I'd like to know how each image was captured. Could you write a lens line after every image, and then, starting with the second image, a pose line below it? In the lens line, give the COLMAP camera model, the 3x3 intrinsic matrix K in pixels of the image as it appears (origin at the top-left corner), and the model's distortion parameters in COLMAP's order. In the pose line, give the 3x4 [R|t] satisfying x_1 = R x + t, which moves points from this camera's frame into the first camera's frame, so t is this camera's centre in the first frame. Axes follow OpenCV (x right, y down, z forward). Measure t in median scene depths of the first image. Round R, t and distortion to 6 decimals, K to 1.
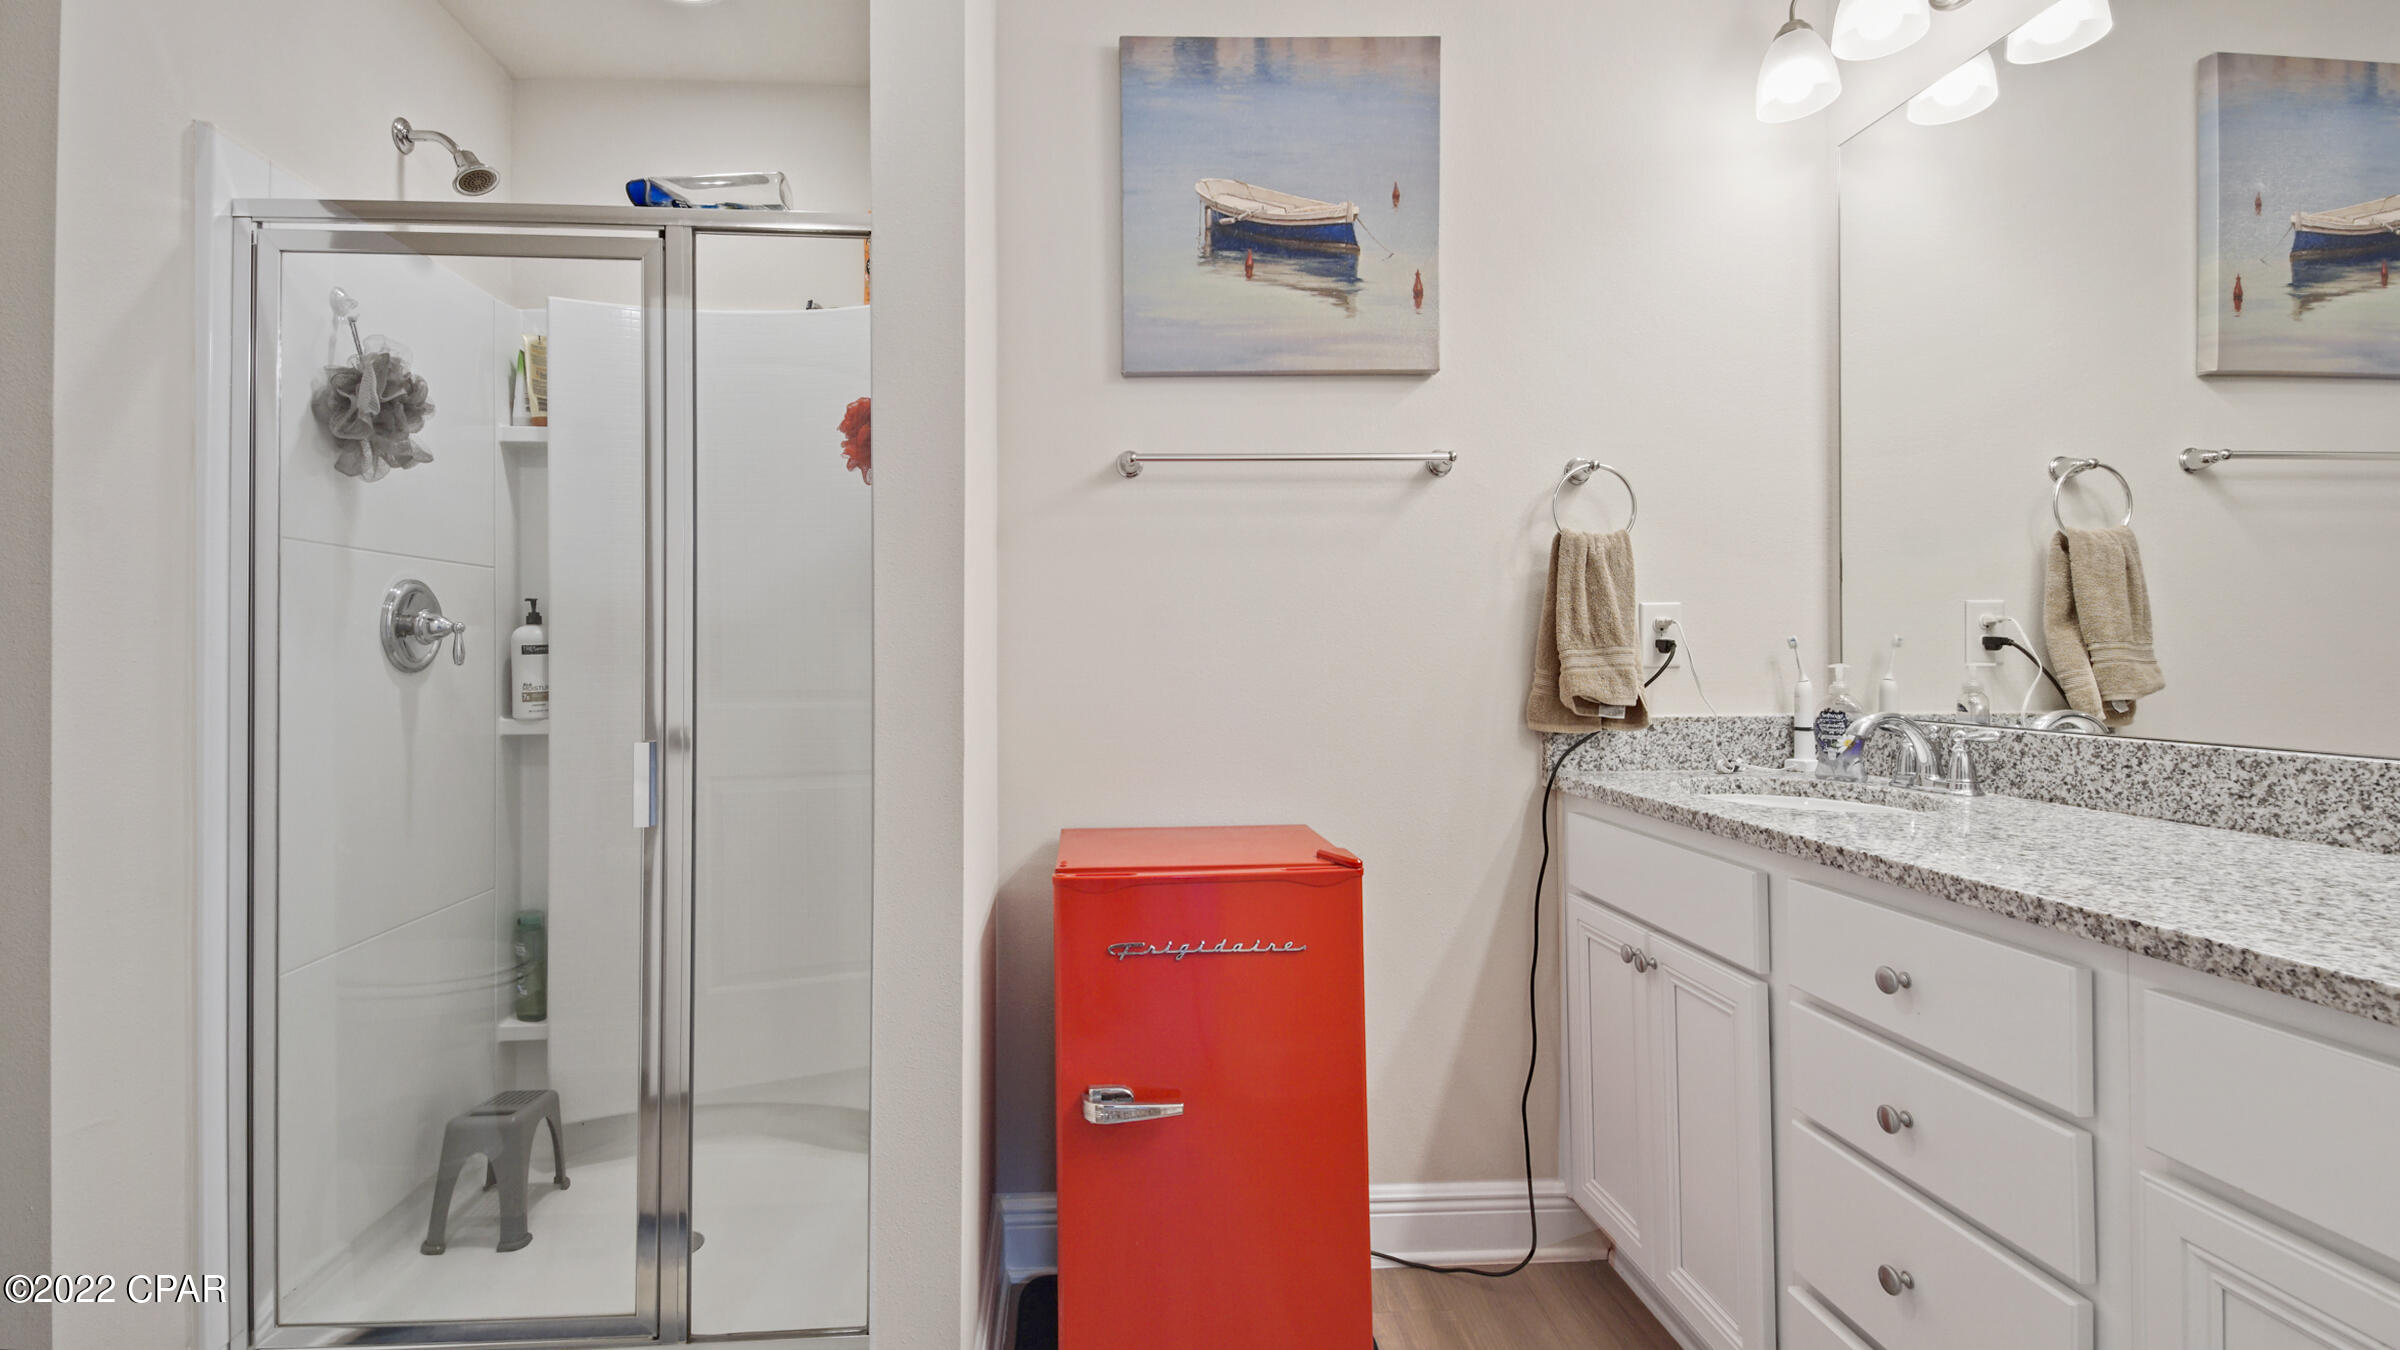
lens RADIAL K [[1095.3, 0, 1170.3], [0, 1095.3, 647.3], [0, 0, 1]] dist [0.002457, -0.000084]
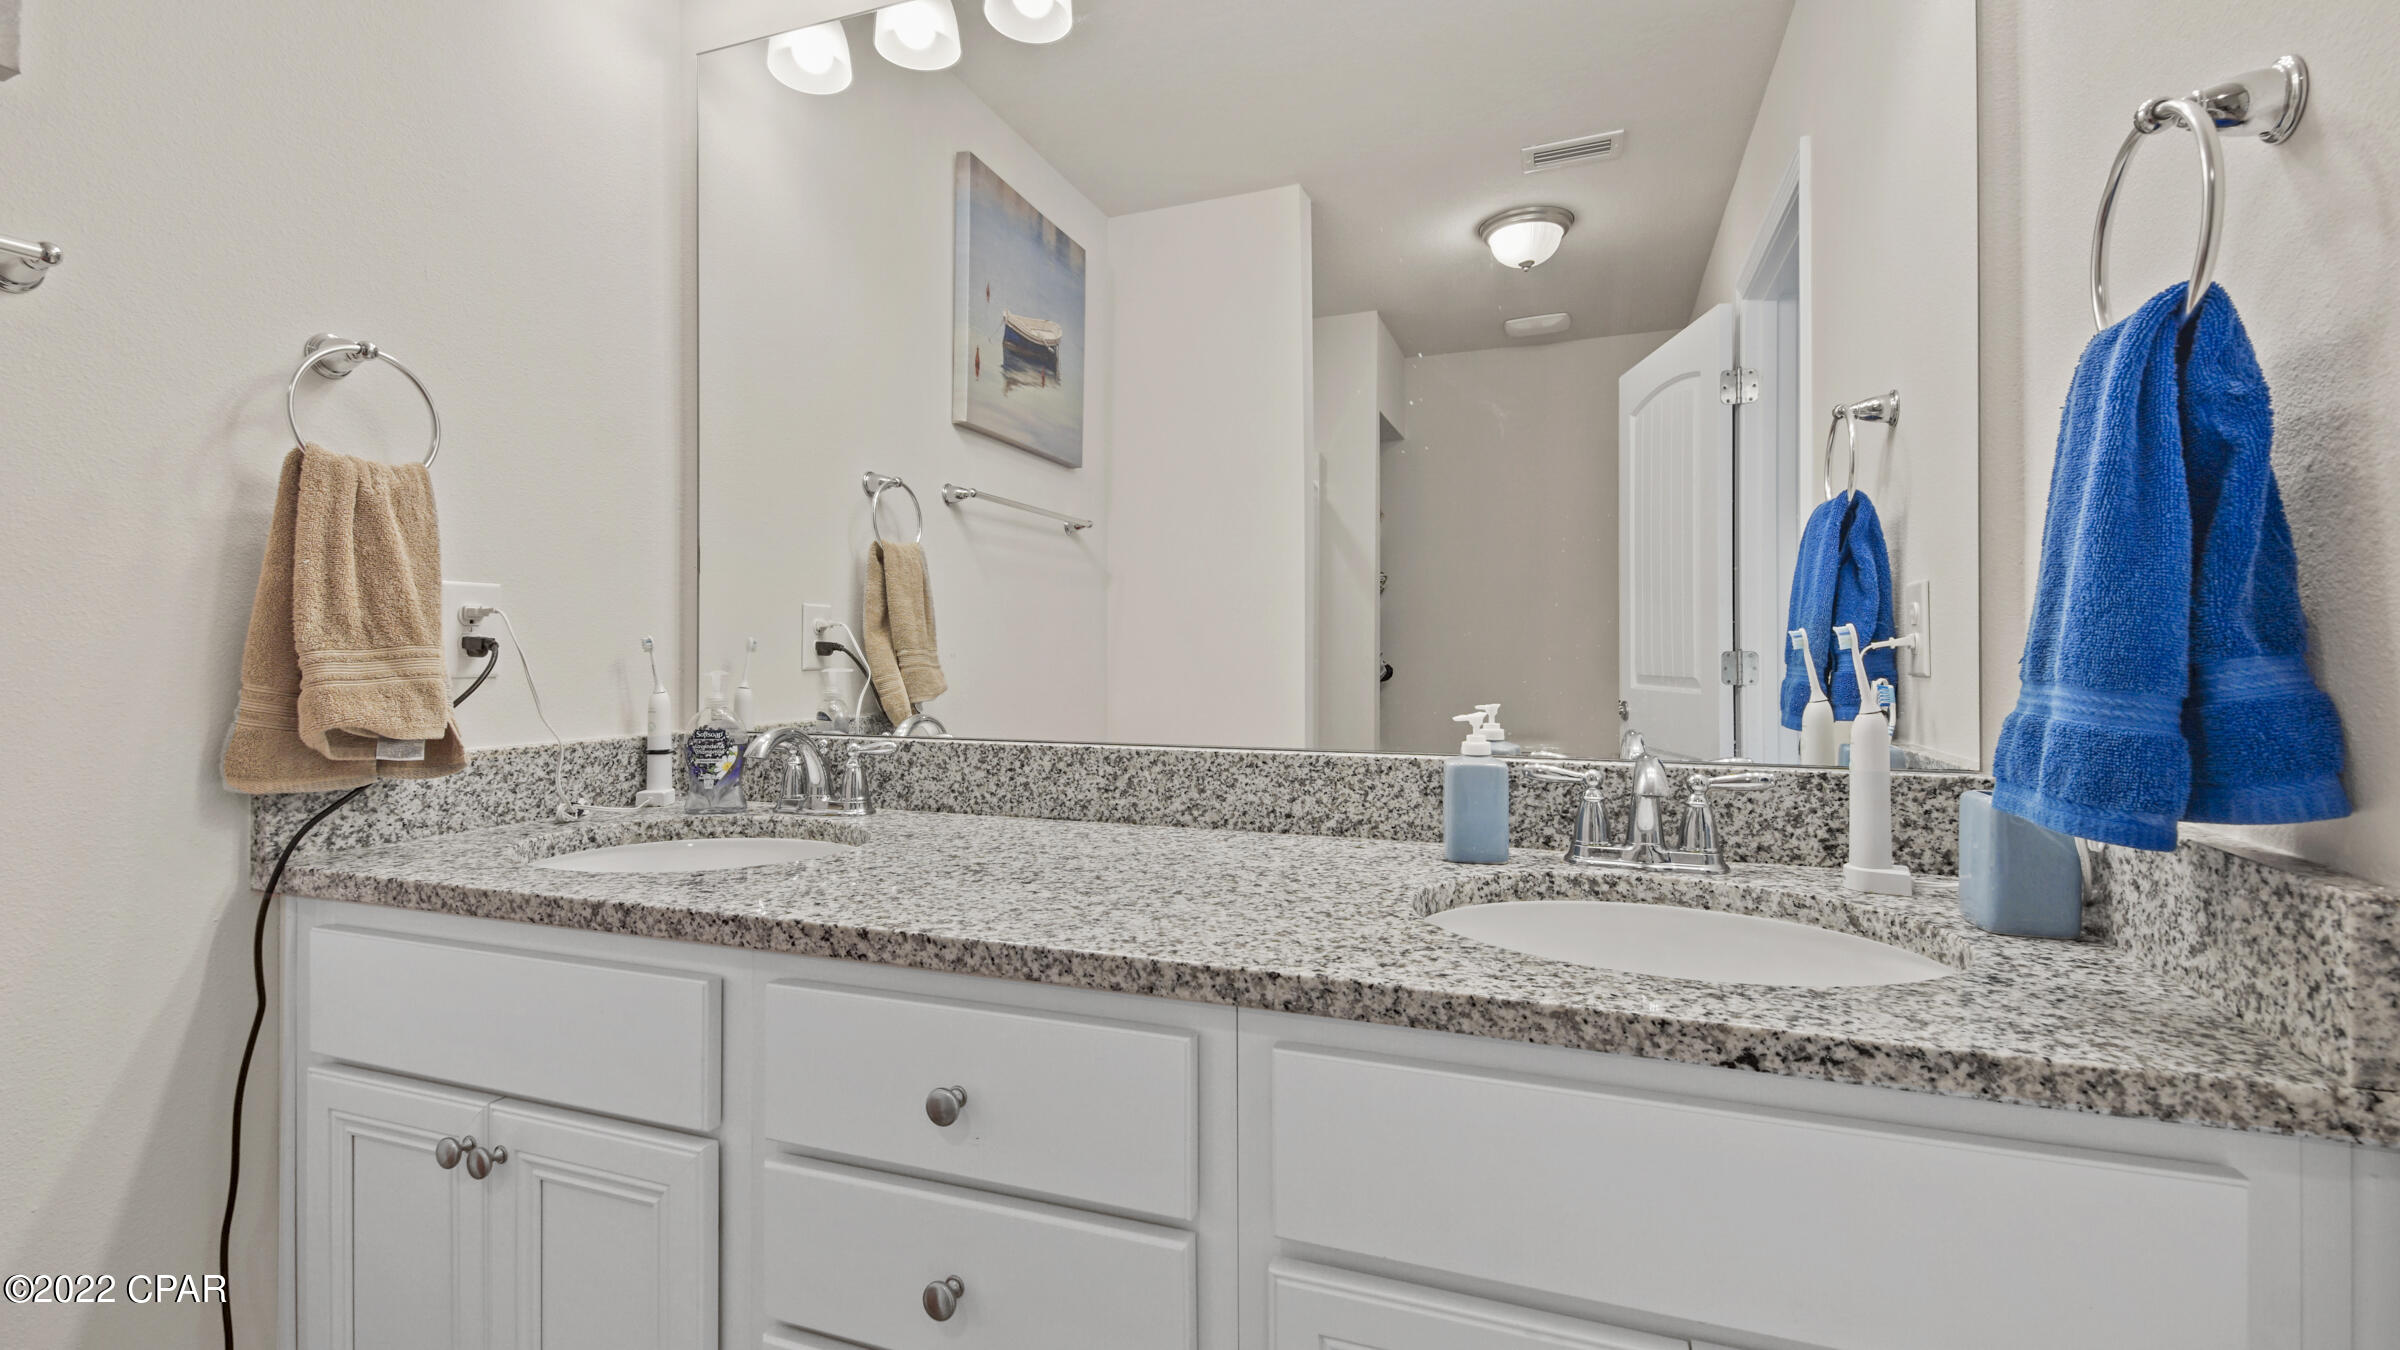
lens RADIAL K [[1025.7, 0, 1201.4], [0, 1025.7, 650.5], [0, 0, 1]] dist [0.025909, -0.019966]
pose [[0.423385, 0.010552, 0.905888, 0.065904], [-0.007058, 0.999940, -0.008349, 0.003837], [-0.905922, -0.002859, 0.423434, 0.353100]]
